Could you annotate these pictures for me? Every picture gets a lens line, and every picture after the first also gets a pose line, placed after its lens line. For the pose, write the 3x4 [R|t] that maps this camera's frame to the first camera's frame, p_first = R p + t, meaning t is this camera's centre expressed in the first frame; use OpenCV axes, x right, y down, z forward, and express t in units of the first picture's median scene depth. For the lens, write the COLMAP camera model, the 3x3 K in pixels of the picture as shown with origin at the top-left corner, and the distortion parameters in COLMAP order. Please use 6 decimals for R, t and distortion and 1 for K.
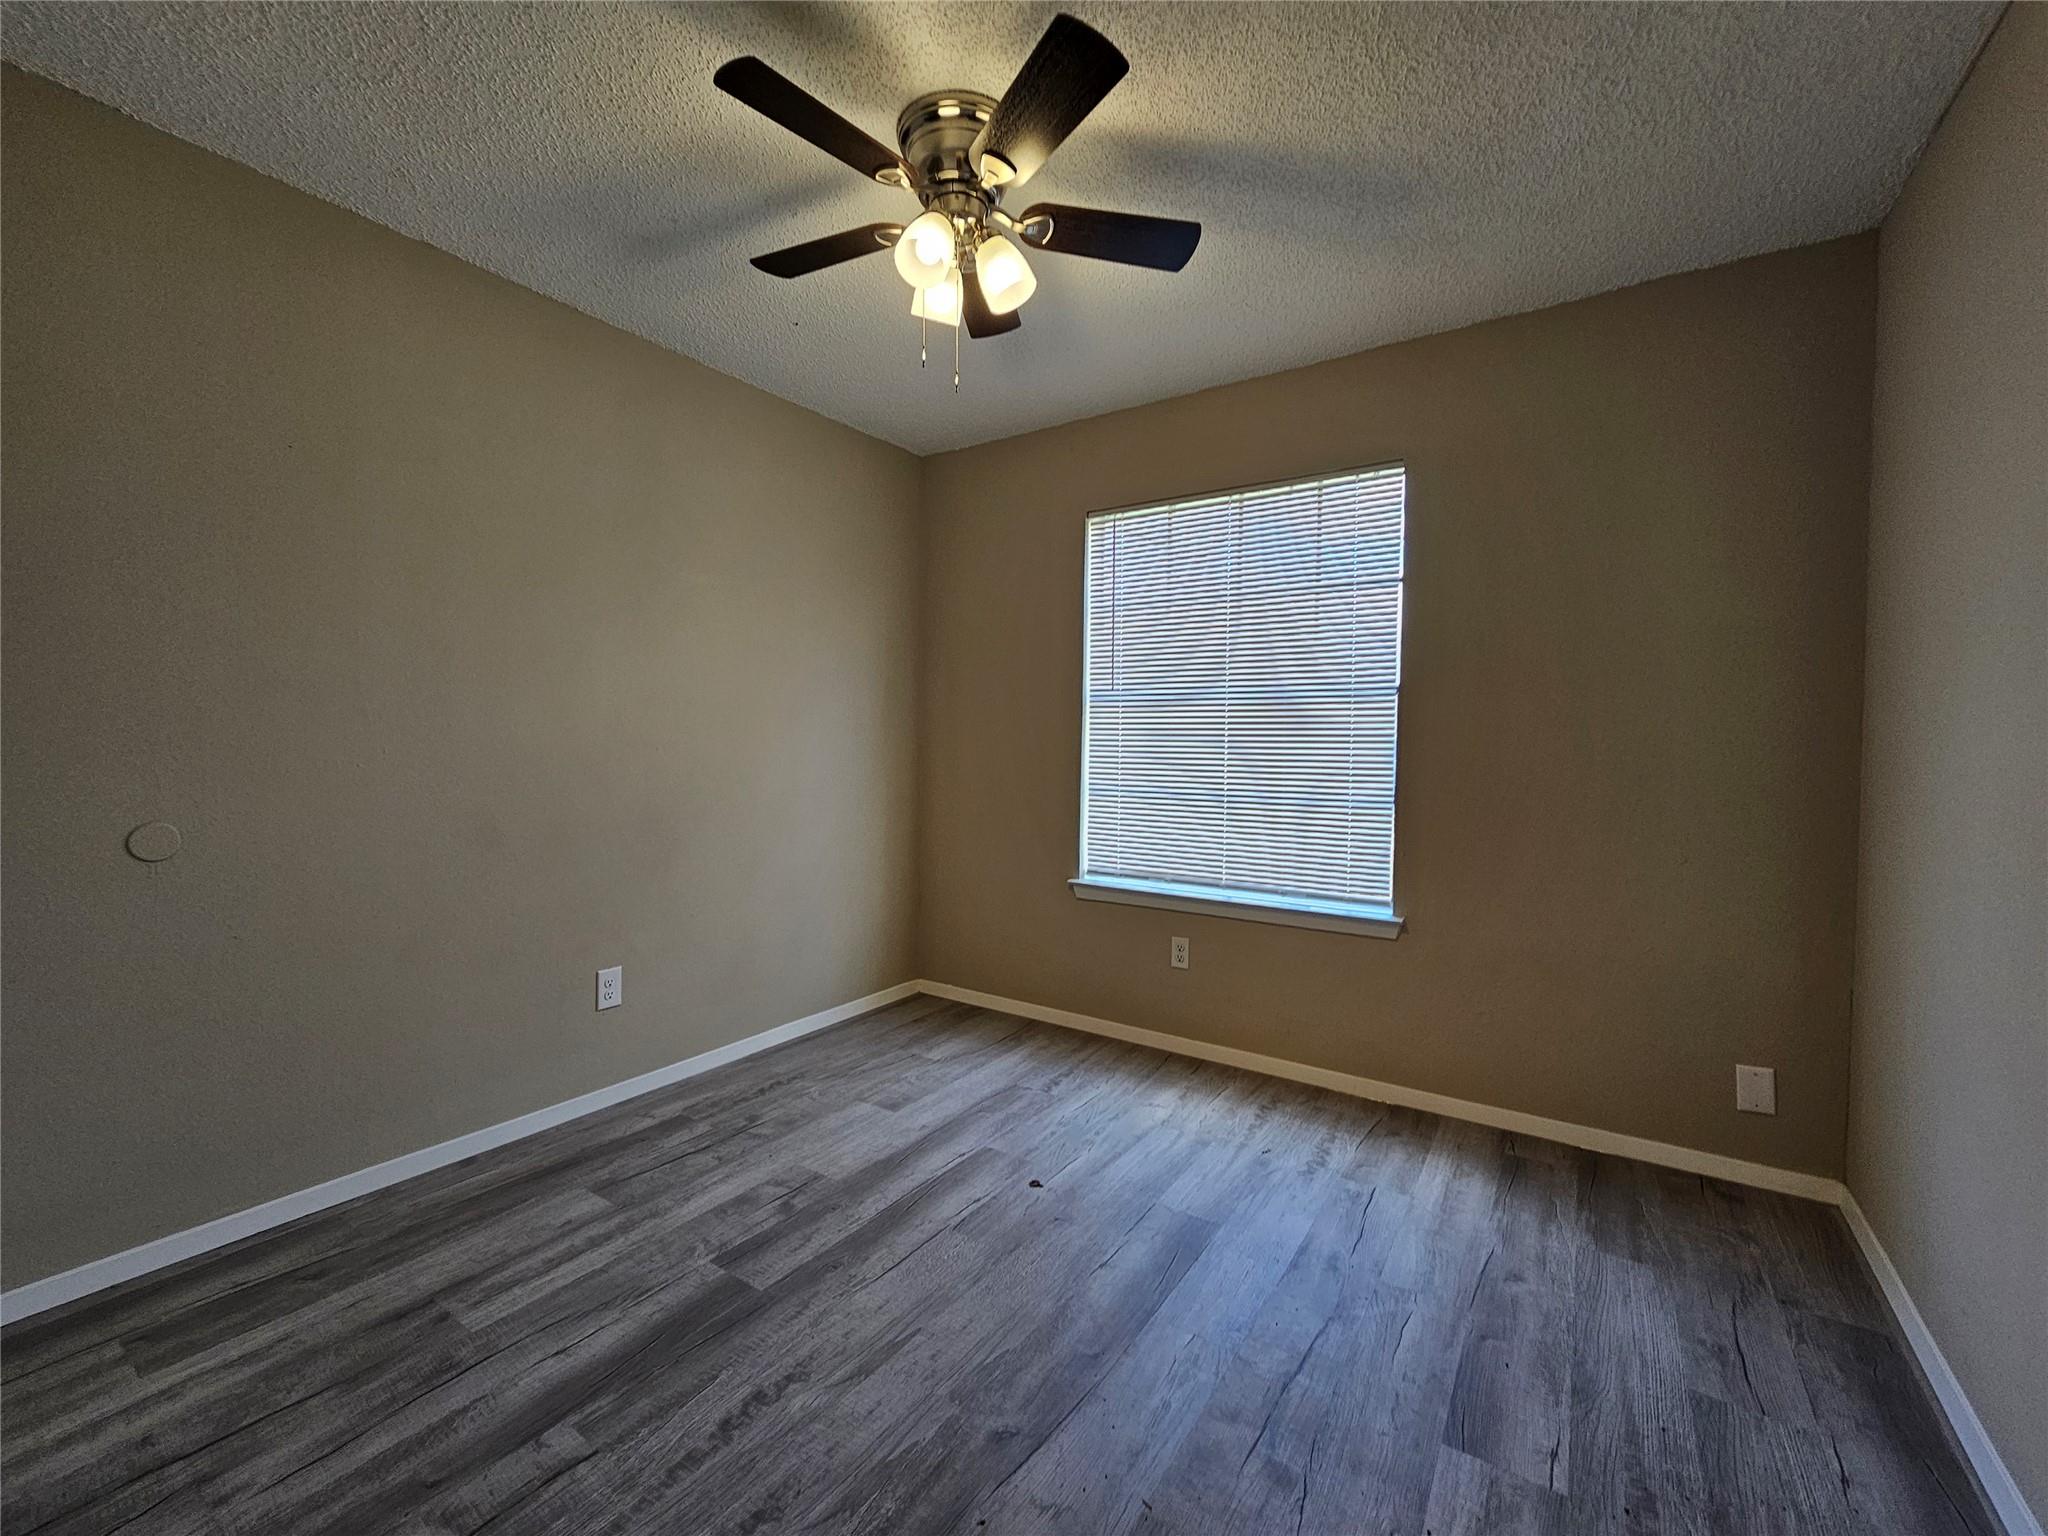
lens RADIAL K [[839.7, 0, 1021.1], [0, 839.7, 760.2], [0, 0, 1]] dist [-0.001958, 0.000307]
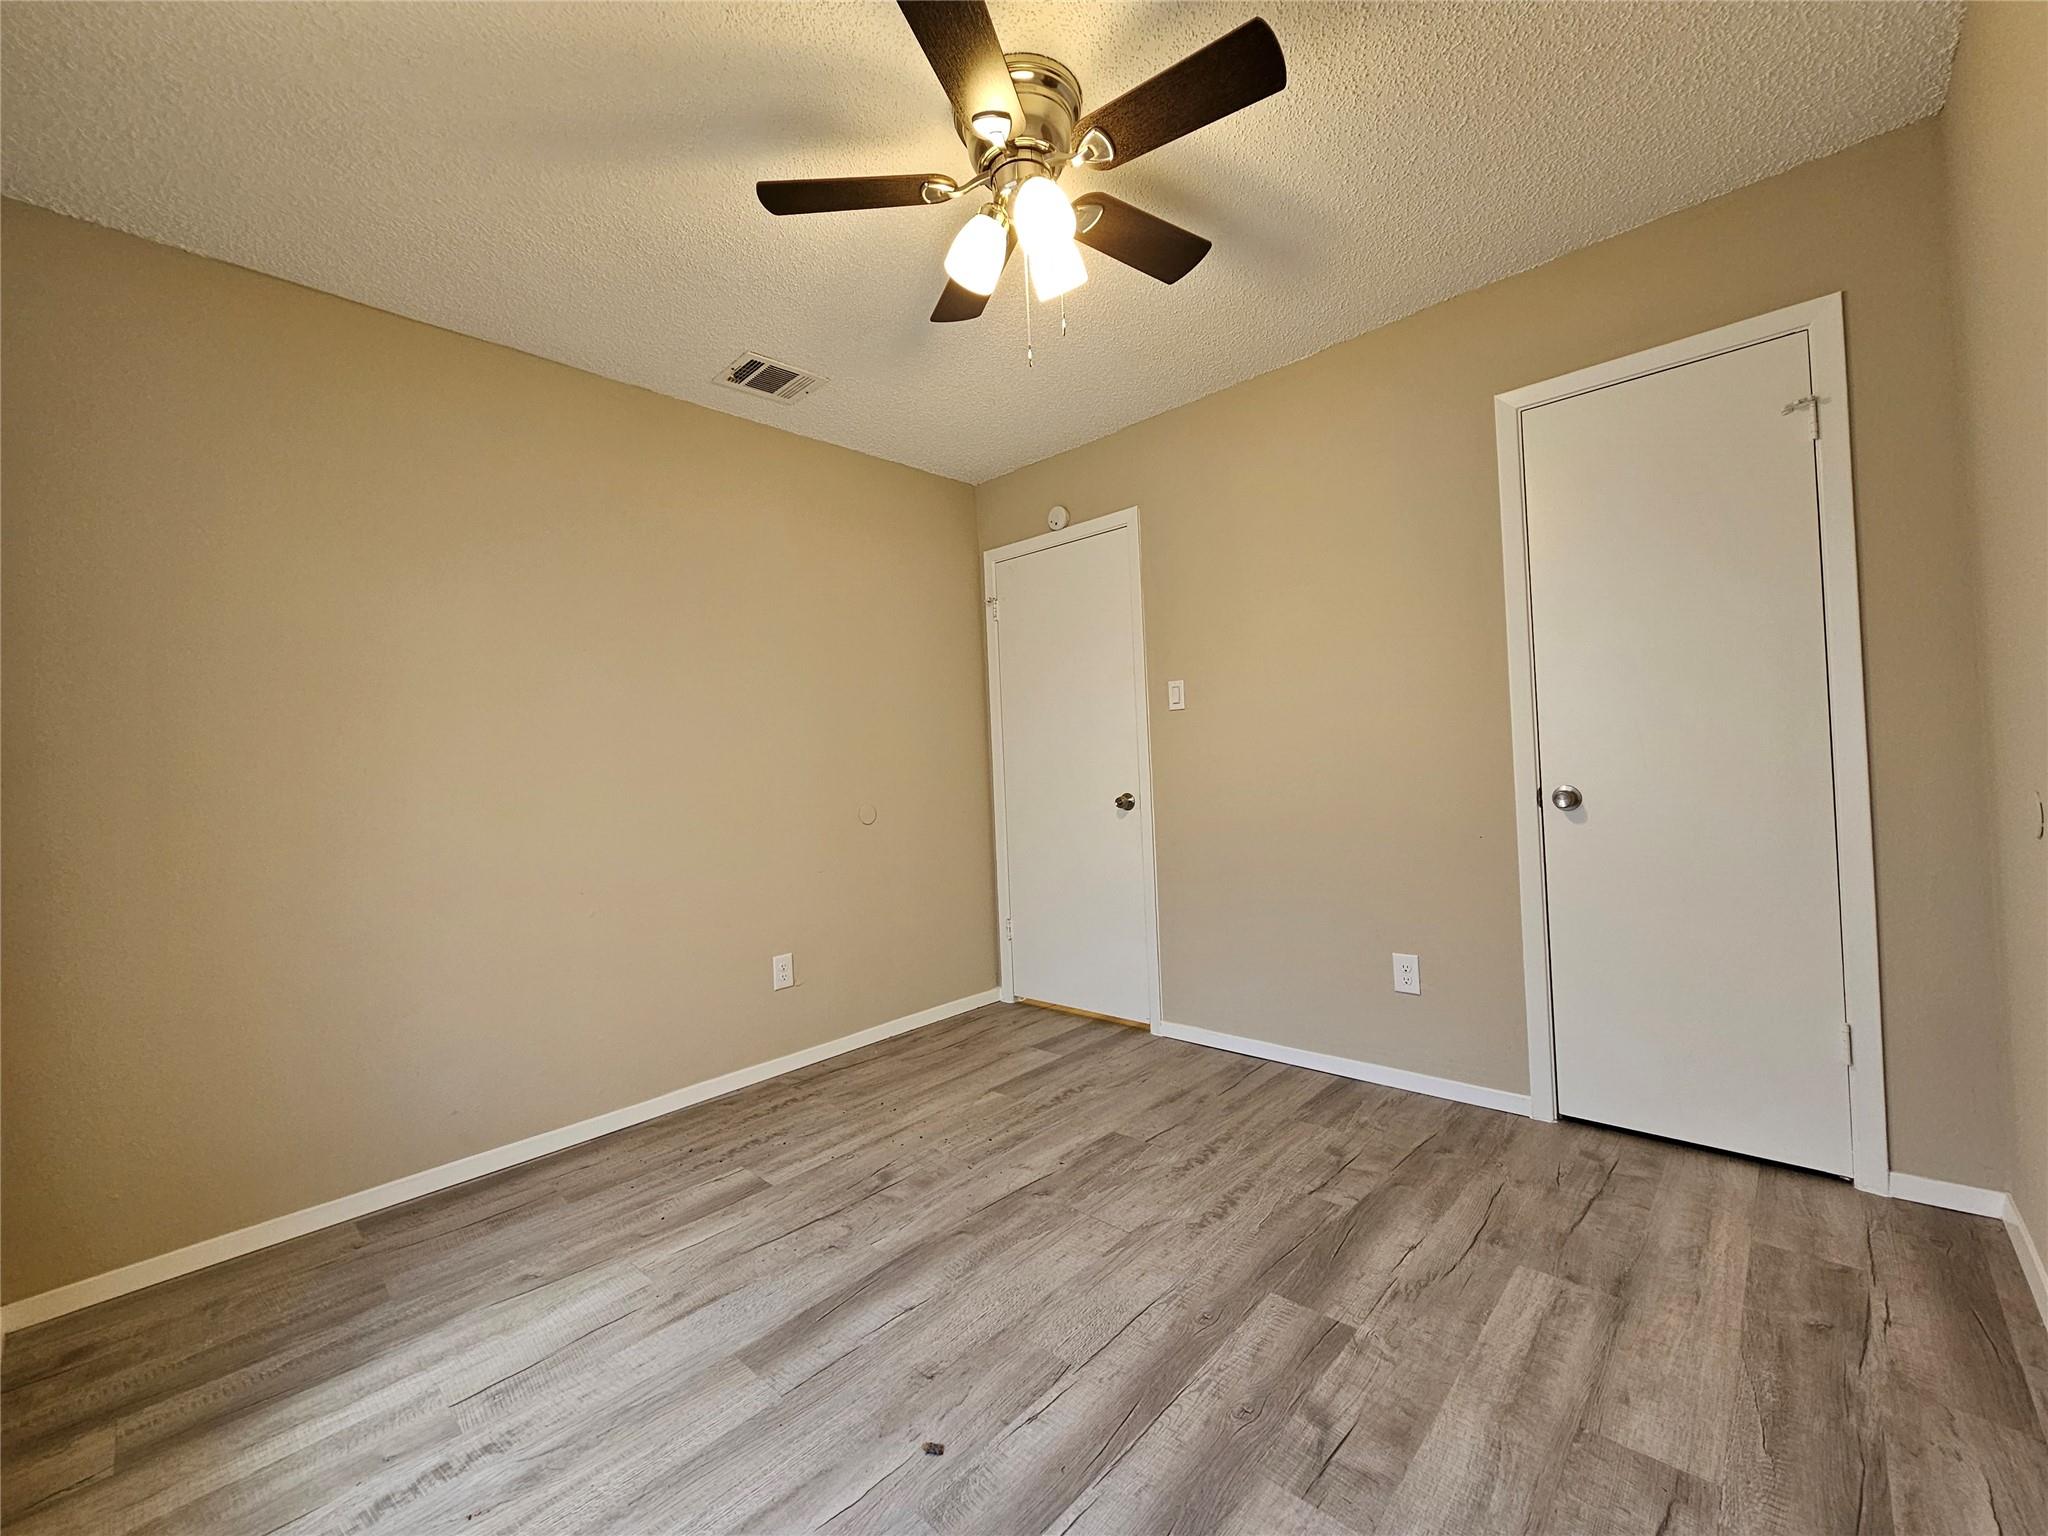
lens RADIAL K [[817.8, 0, 1055.7], [0, 817.8, 762.2], [0, 0, 1]] dist [-0.000632, 0.000057]
pose [[-0.991941, 0.037141, 0.121133, -0.197506], [0.040478, 0.998862, 0.025207, -0.011037], [-0.120059, 0.029907, -0.992316, 1.908218]]
